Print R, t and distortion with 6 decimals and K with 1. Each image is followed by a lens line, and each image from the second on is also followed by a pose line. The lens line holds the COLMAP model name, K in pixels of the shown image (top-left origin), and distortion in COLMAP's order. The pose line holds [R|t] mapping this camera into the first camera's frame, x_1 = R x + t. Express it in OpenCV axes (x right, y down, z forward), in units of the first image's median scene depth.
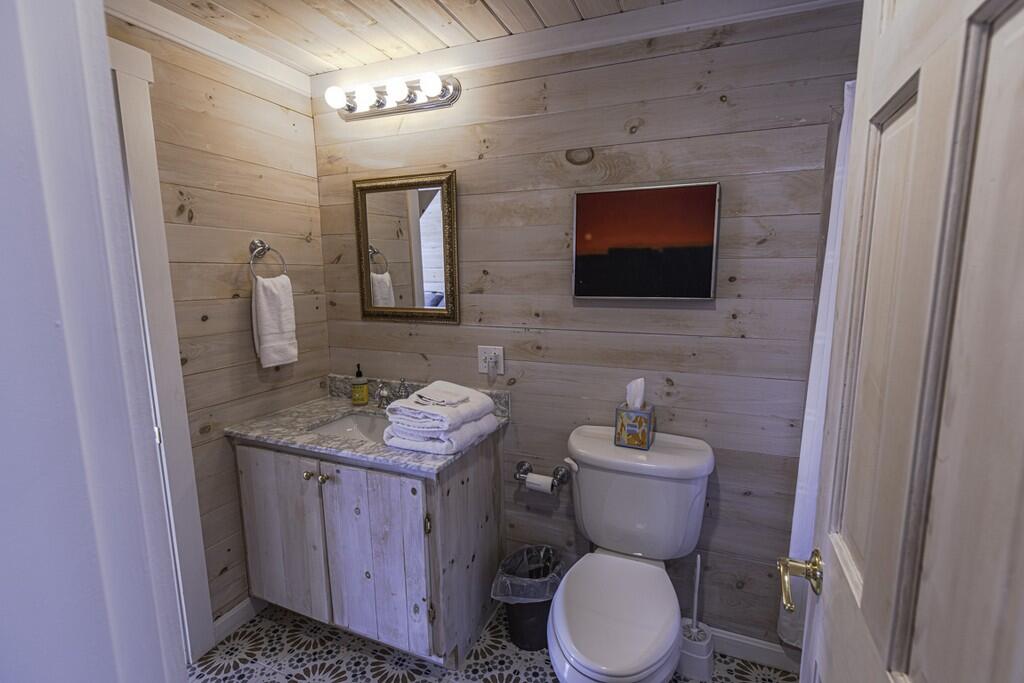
lens RADIAL K [[482.9, 0, 514.0], [0, 482.9, 341.5], [0, 0, 1]] dist [-0.001414, -0.000007]
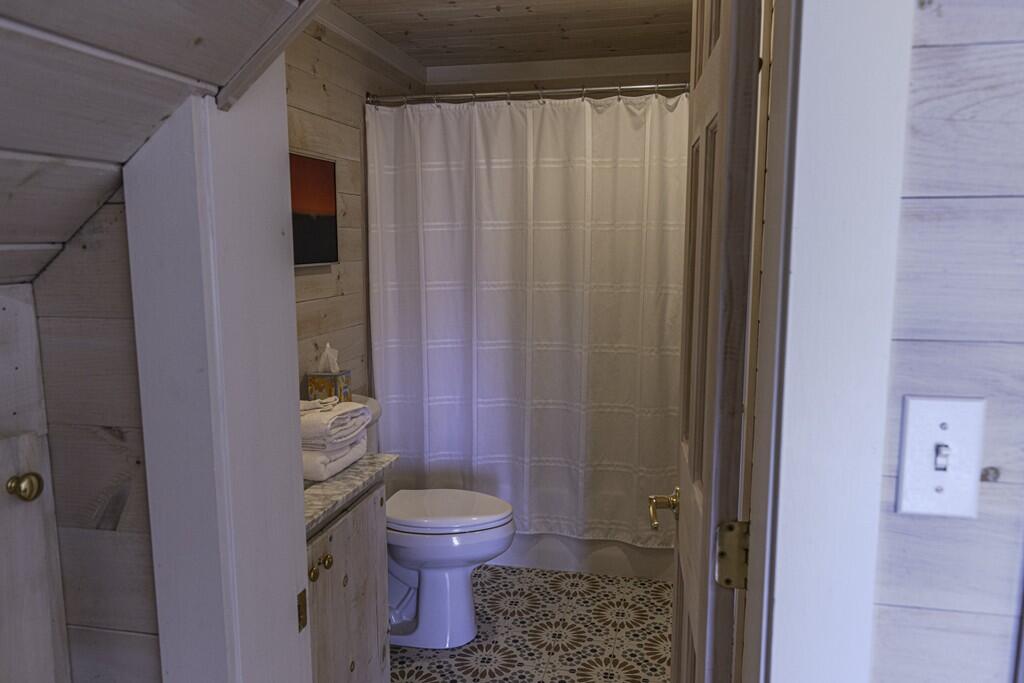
lens RADIAL K [[766.7, 0, 512.8], [0, 766.7, 344.8], [0, 0, 1]] dist [0.005145, 0.000829]
pose [[-0.163467, -0.129070, 0.978069, -1.404191], [0.148729, 0.976850, 0.153766, -0.112761], [-0.975273, 0.170603, -0.140486, 0.865998]]
